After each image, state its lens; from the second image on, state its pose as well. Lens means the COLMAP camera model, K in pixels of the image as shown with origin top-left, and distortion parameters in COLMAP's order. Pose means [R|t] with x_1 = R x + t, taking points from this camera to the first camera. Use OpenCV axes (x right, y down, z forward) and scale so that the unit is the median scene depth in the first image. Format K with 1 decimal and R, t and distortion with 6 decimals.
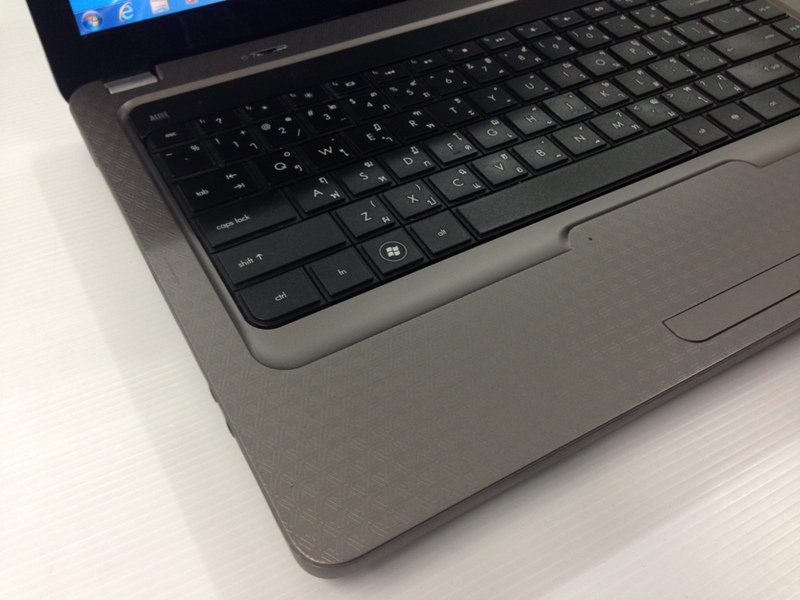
lens RADIAL K [[748.4, 0, 400.0], [0, 748.4, 300.0], [0, 0, 1]] dist [0.009788, -0.009186]
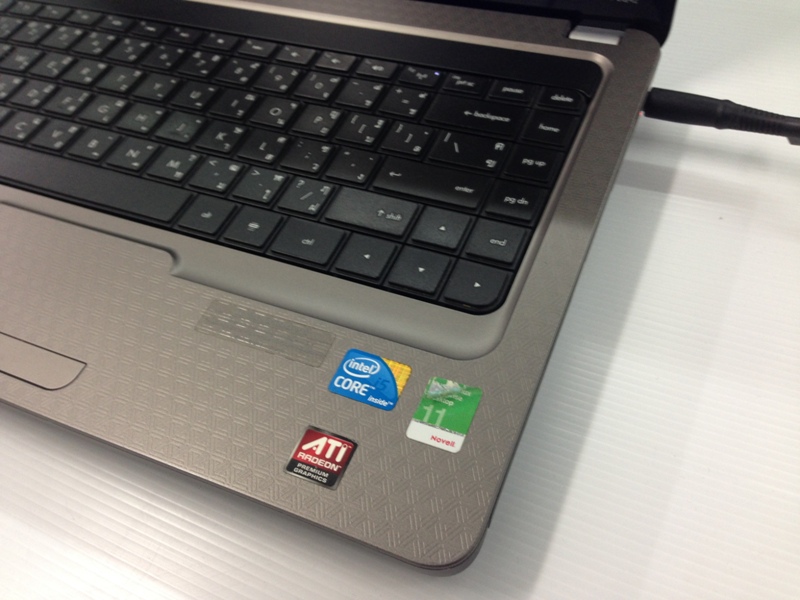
lens RADIAL K [[825.6, 0, 400.0], [0, 825.6, 300.0], [0, 0, 1]] dist [0.100119, -0.005328]
pose [[0.583444, 0.552172, -0.595566, 1.051381], [-0.539098, 0.811772, 0.224499, -0.438610], [0.607426, 0.190085, 0.771299, 0.398701]]
